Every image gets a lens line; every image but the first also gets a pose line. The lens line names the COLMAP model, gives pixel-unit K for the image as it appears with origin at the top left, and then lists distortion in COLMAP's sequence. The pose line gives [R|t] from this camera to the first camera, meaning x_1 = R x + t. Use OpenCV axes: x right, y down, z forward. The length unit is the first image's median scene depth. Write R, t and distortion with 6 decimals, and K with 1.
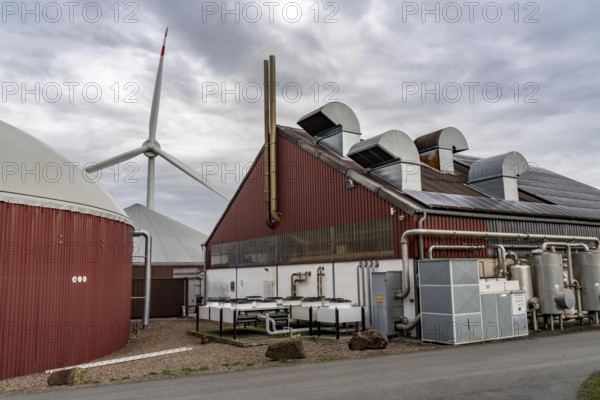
lens RADIAL K [[538.3, 0, 319.8], [0, 538.3, 201.1], [0, 0, 1]] dist [0.002924, 0.004014]
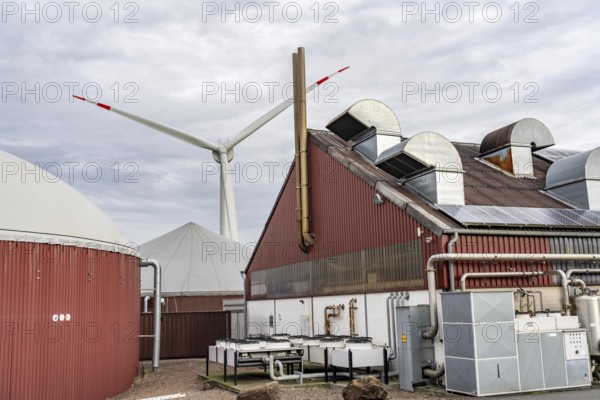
lens RADIAL K [[670.4, 0, 300.0], [0, 670.4, 200.0], [0, 0, 1]] dist [0.012937, -0.016855]
pose [[0.980918, -0.038494, -0.190572, 0.139476], [0.035443, 0.999183, -0.019394, -0.014994], [0.191163, 0.012270, 0.981482, -0.040007]]
